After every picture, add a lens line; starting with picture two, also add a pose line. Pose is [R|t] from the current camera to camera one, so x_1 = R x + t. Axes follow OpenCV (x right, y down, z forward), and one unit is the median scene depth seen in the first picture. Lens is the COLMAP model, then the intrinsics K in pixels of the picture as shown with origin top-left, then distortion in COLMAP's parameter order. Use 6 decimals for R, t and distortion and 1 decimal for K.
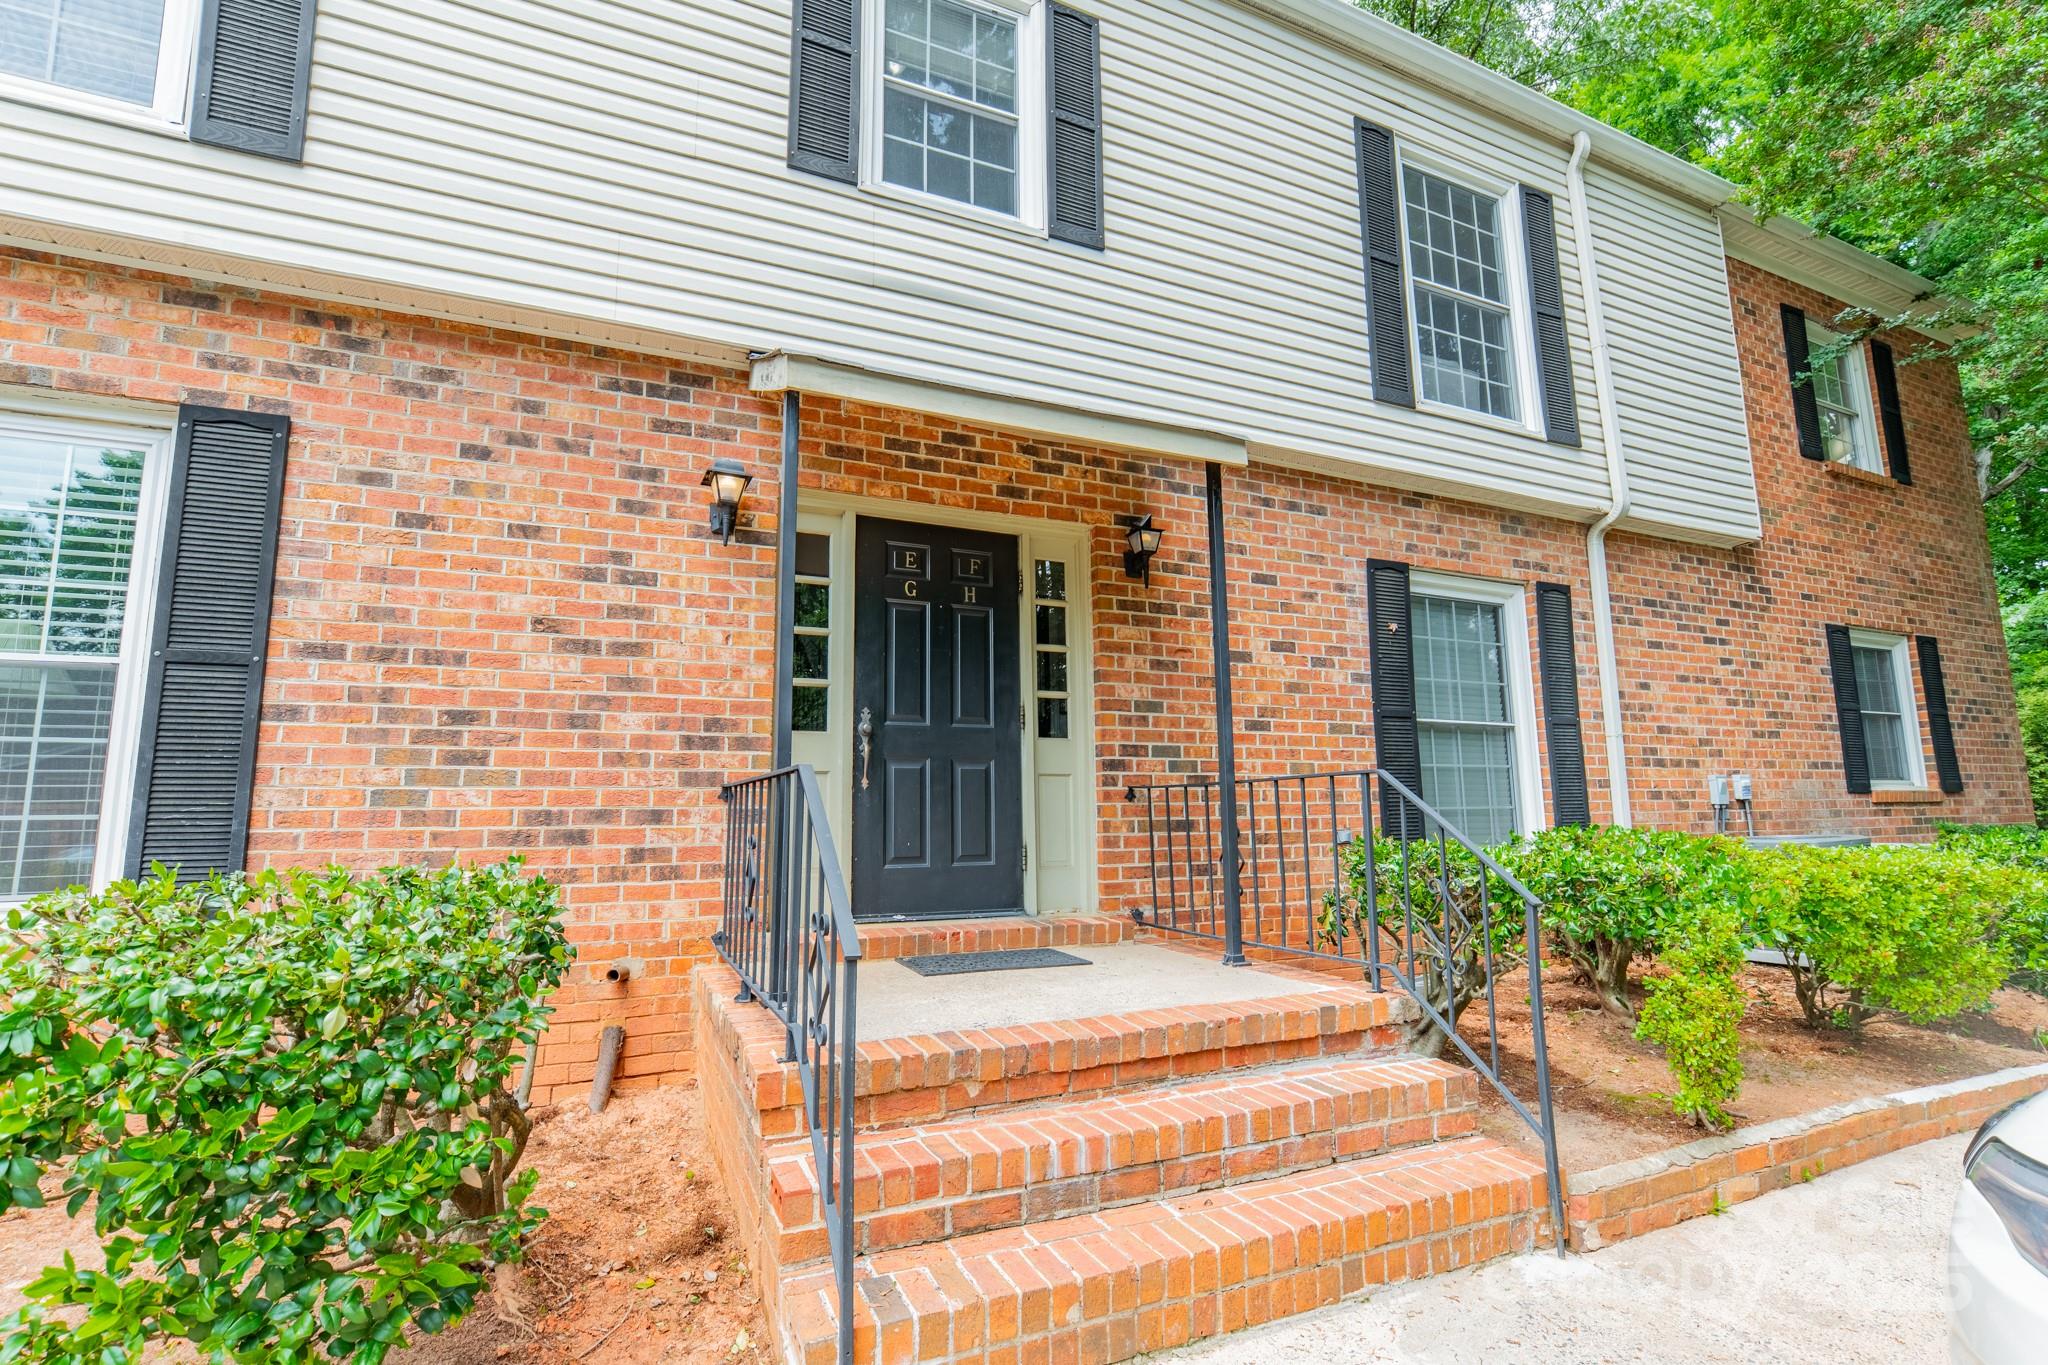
lens RADIAL K [[950.1, 0, 1029.5], [0, 950.1, 685.2], [0, 0, 1]] dist [-0.026131, 0.009741]
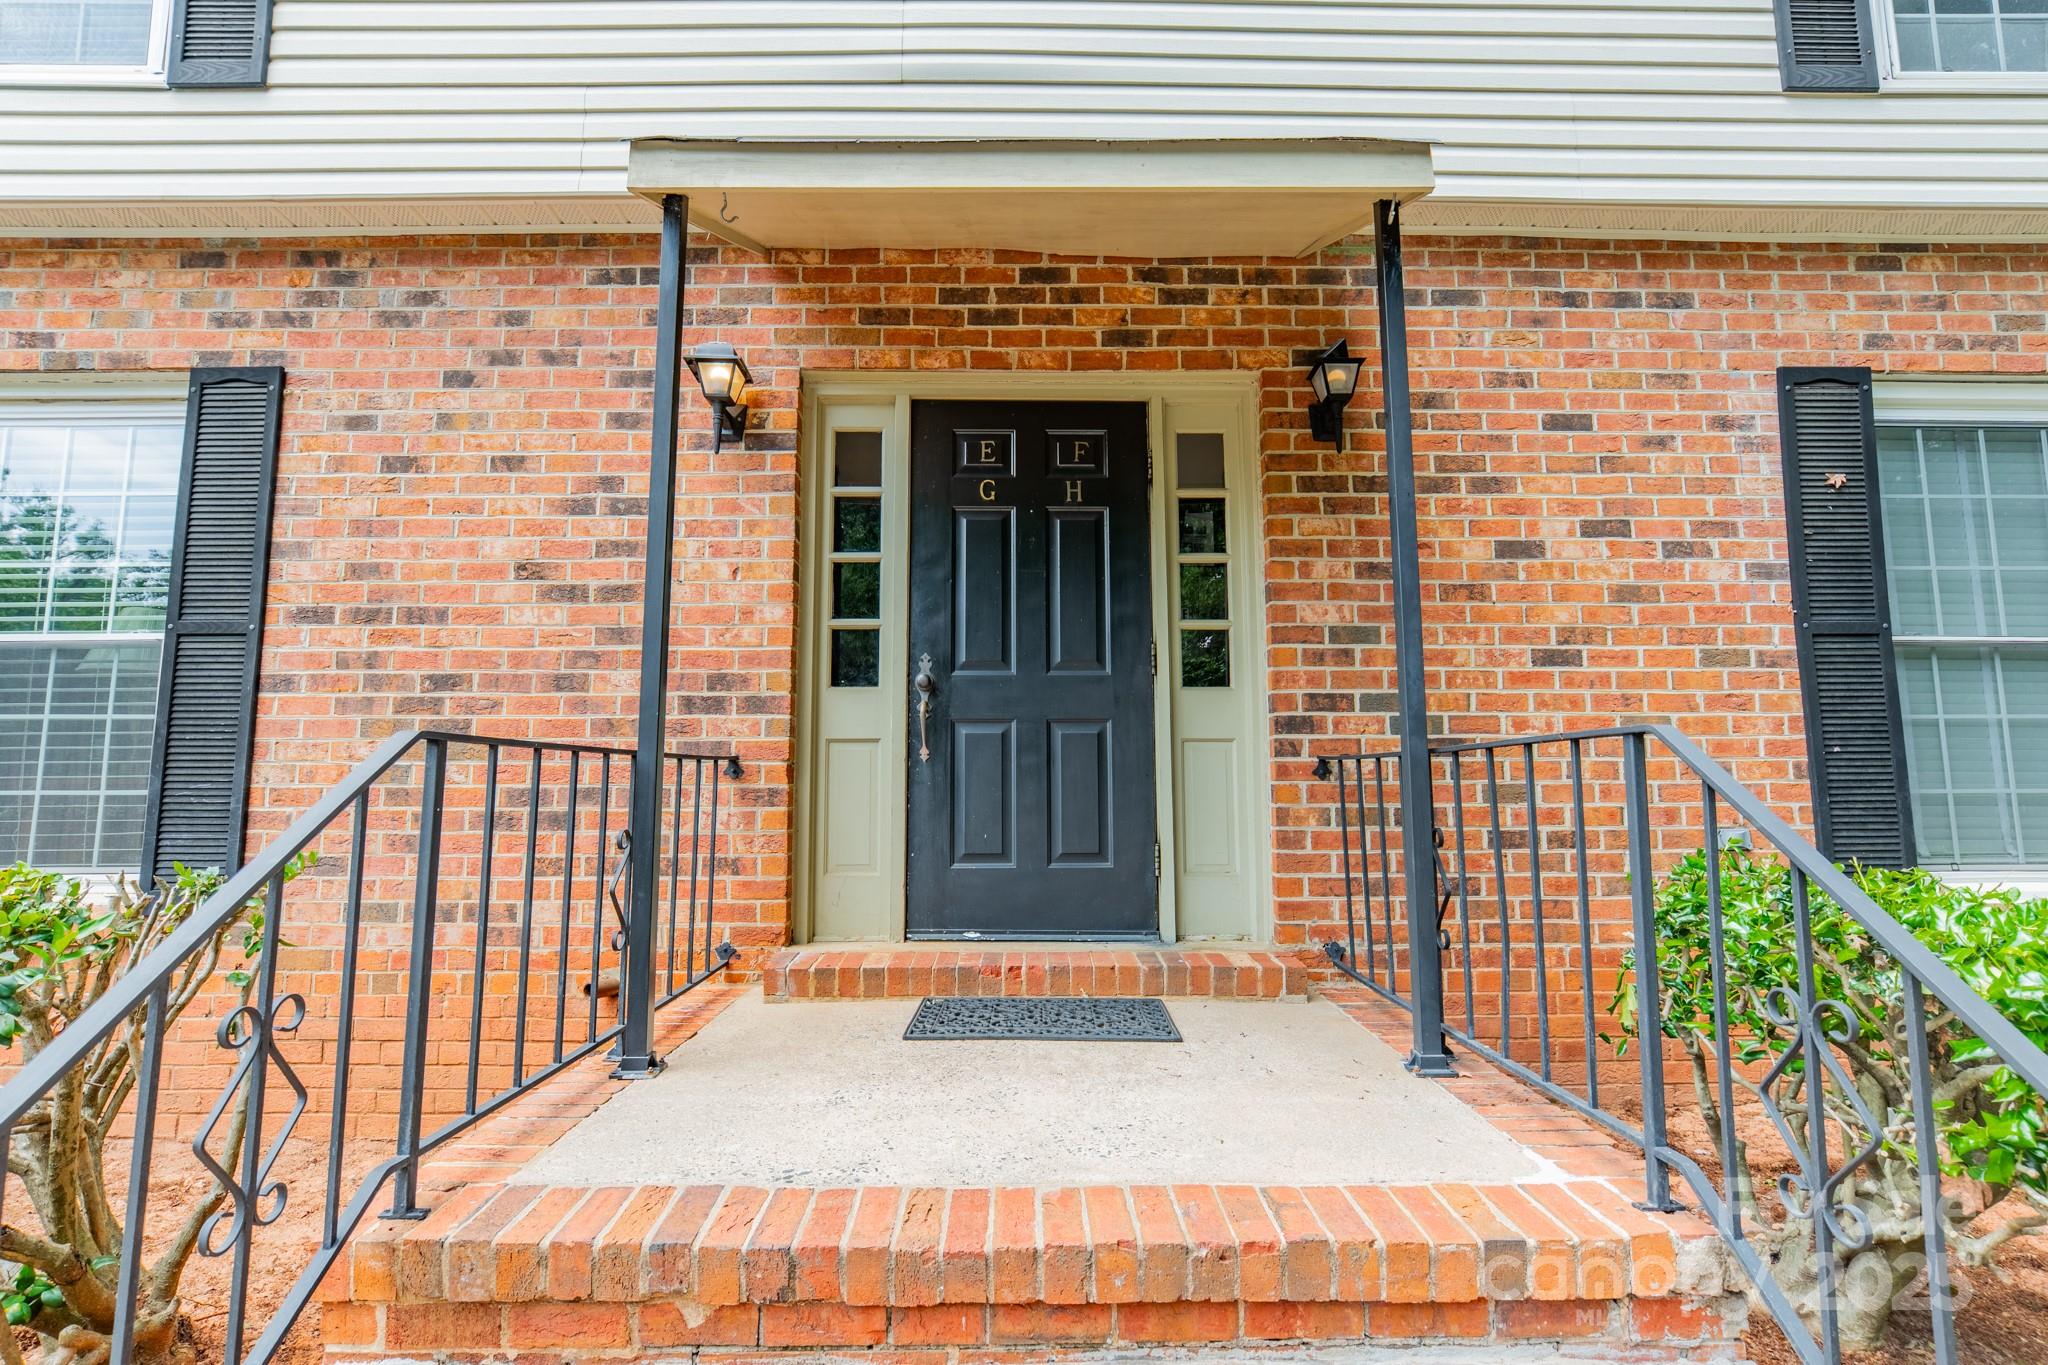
lens RADIAL K [[950.1, 0, 1029.5], [0, 950.1, 685.2], [0, 0, 1]] dist [-0.026131, 0.009741]
pose [[0.913867, -0.032901, -0.404679, 0.205368], [0.047686, 0.998511, 0.026507, 0.032653], [0.403204, -0.043522, 0.914074, 0.346244]]
